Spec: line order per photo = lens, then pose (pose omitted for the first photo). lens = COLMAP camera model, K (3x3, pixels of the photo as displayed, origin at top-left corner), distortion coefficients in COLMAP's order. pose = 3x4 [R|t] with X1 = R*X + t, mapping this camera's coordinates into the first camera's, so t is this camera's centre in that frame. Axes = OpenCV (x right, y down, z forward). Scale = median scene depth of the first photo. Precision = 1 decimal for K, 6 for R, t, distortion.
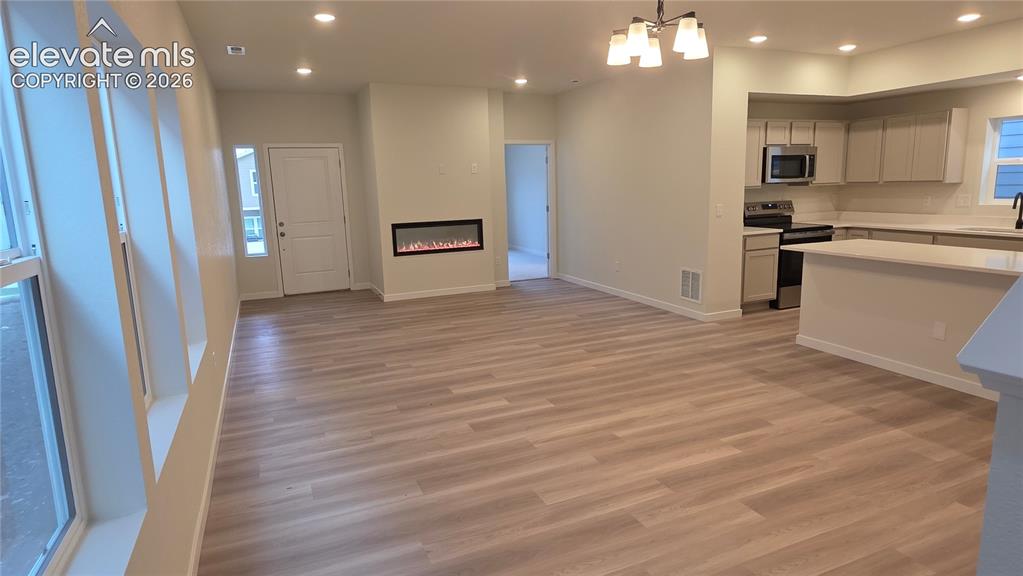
lens RADIAL K [[575.6, 0, 510.9], [0, 575.6, 288.4], [0, 0, 1]] dist [0.007007, -0.002889]
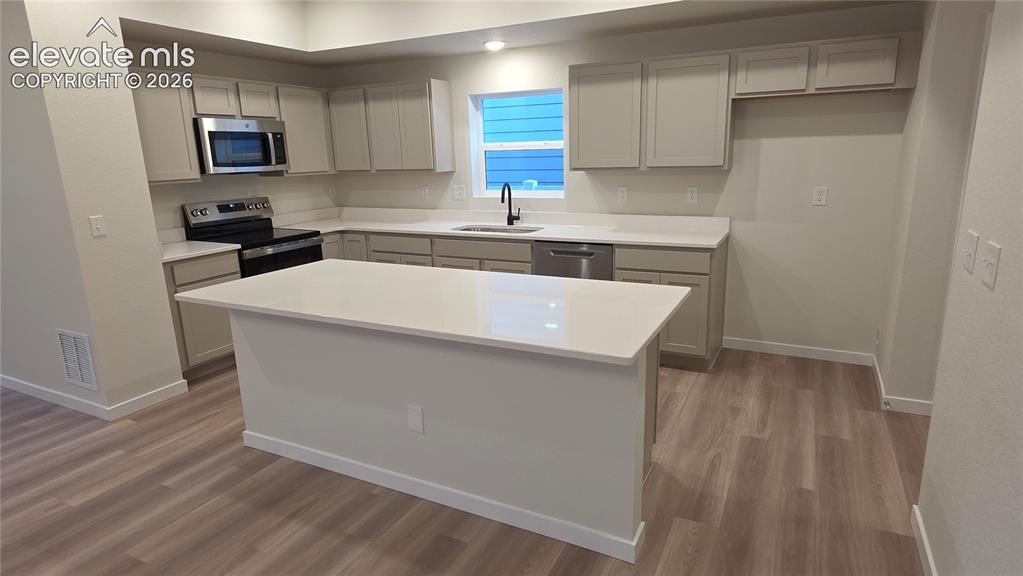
lens RADIAL K [[575.6, 0, 513.6], [0, 575.6, 288.8], [0, 0, 1]] dist [0.007007, -0.002889]
pose [[0.771036, -0.139312, 0.621366, 0.293566], [0.117796, 0.990139, 0.075823, -0.065015], [-0.625801, 0.014732, 0.779843, 0.285277]]
